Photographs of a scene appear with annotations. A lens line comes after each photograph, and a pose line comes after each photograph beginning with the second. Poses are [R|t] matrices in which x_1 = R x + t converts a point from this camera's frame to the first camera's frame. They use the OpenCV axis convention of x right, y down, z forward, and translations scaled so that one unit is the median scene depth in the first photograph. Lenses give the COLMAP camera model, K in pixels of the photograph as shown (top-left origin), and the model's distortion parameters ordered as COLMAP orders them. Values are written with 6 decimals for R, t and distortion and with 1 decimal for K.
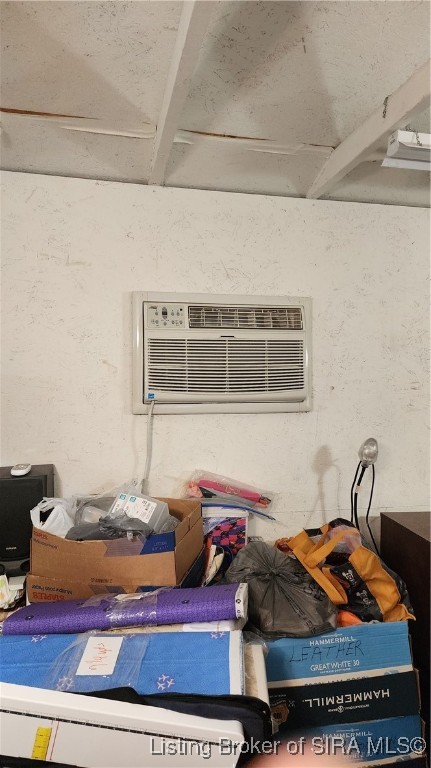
lens RADIAL K [[496.4, 0, 215.5], [0, 496.4, 384.0], [0, 0, 1]] dist [0.080592, -0.086906]
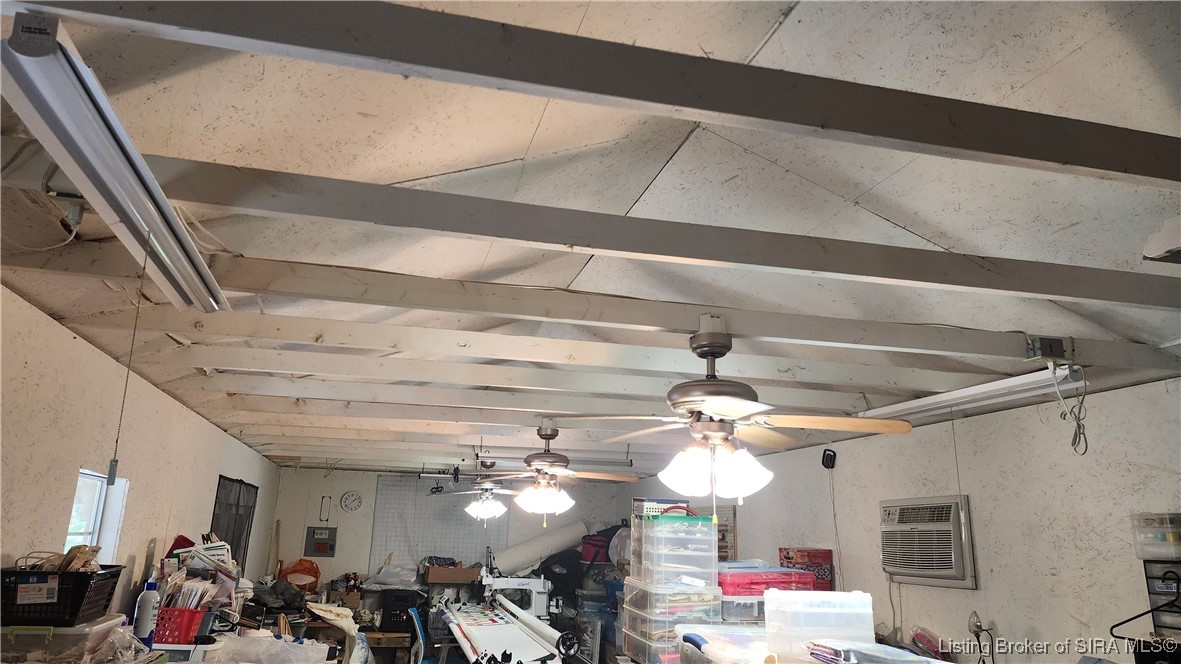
lens RADIAL K [[763.3, 0, 575.1], [0, 763.3, 338.6], [0, 0, 1]] dist [0.080592, -0.086906]
pose [[0.029490, -0.258371, -0.965596, 2.300667], [-0.051925, 0.964315, -0.259614, 0.008283], [0.998215, 0.057794, 0.015022, -0.054335]]
